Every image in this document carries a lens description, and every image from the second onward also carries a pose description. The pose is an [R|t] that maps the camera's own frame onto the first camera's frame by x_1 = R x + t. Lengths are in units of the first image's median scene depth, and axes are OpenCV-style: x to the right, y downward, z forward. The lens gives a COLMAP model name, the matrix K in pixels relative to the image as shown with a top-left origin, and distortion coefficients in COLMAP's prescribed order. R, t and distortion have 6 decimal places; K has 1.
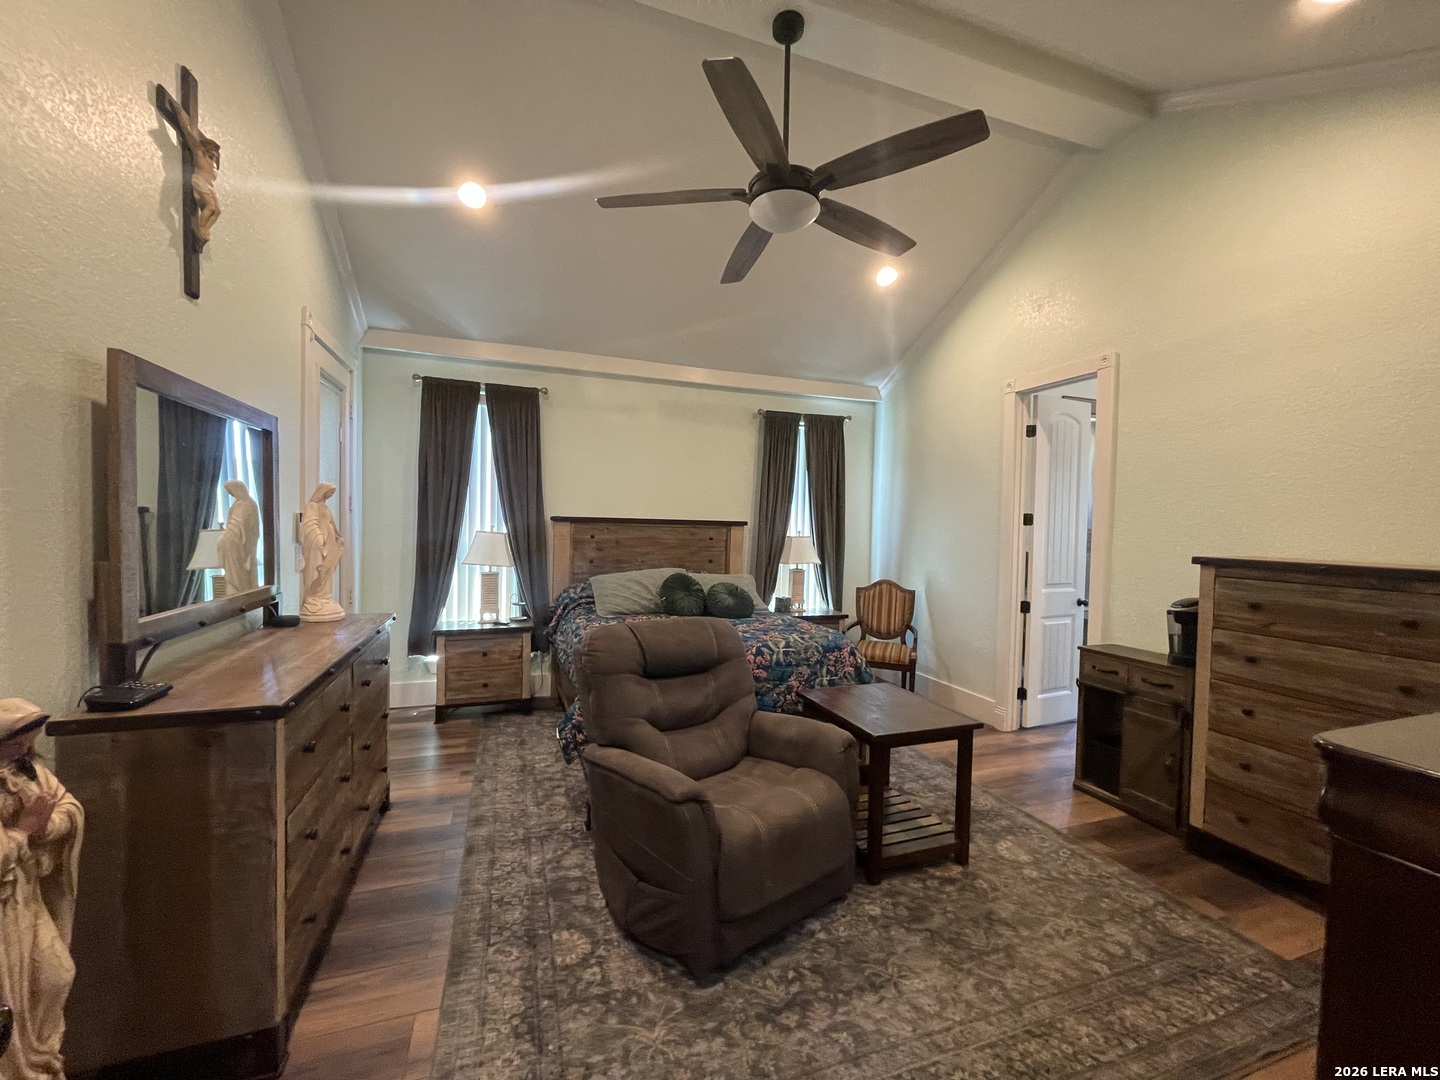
lens RADIAL K [[579.6, 0, 712.2], [0, 579.6, 540.2], [0, 0, 1]] dist [-0.000875, -0.000482]
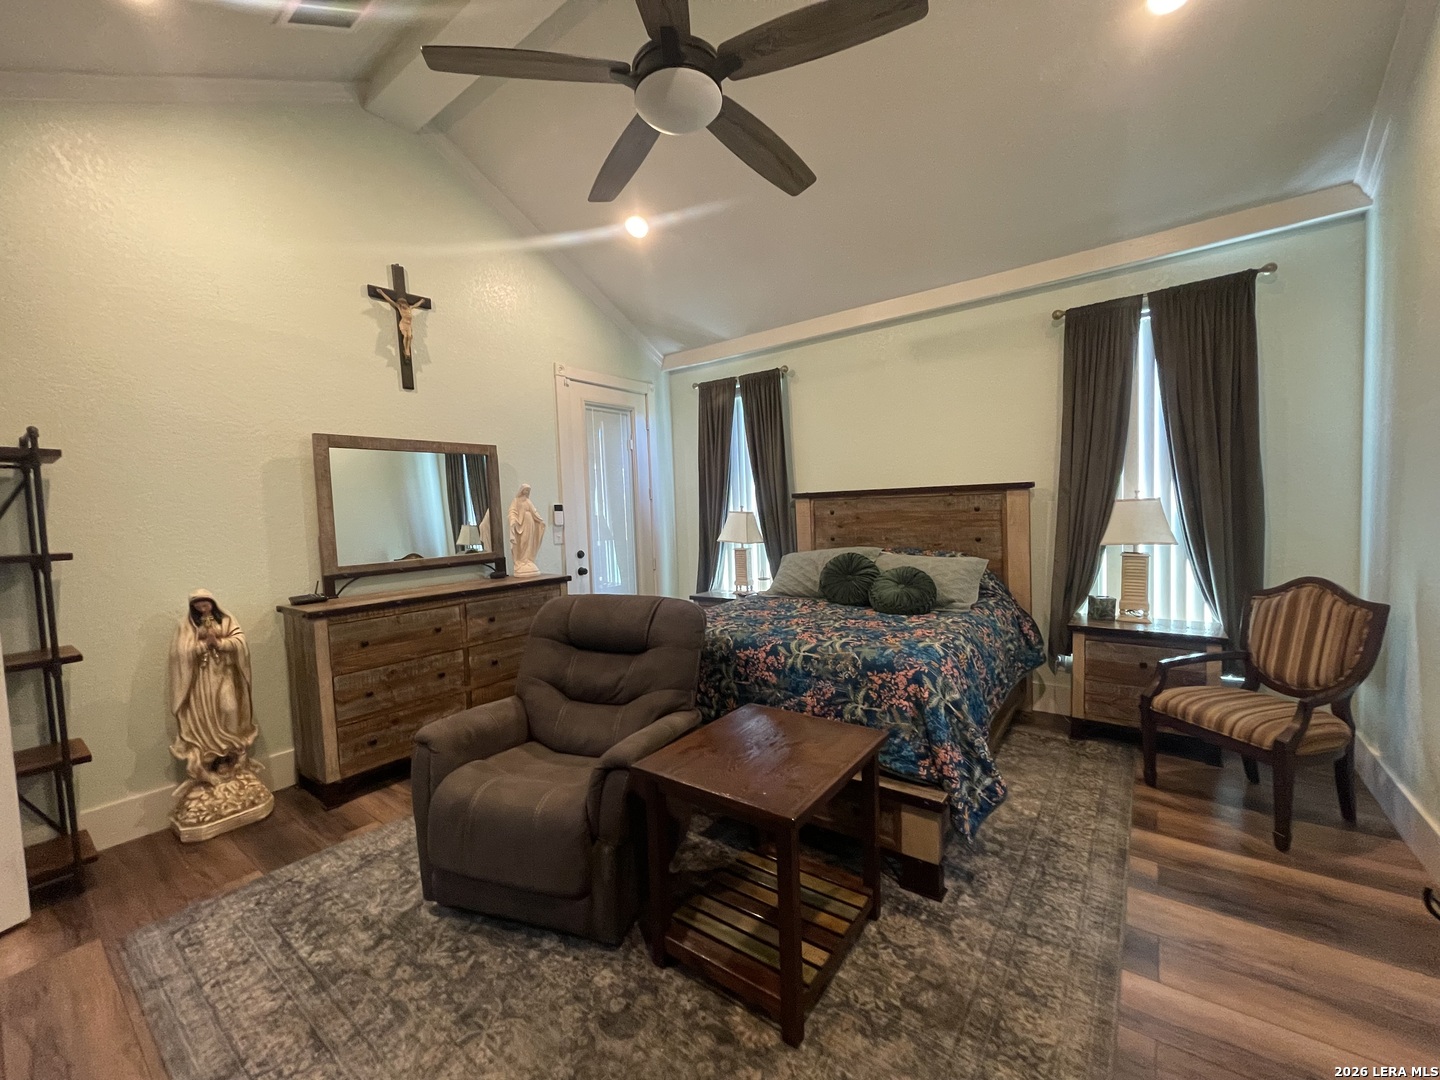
lens RADIAL K [[579.6, 0, 717.4], [0, 579.6, 541.6], [0, 0, 1]] dist [-0.000875, -0.000482]
pose [[0.546720, 0.005583, -0.837297, 0.508266], [0.024465, 0.999444, 0.022639, 0.015719], [0.836958, -0.032862, 0.546280, 0.359984]]
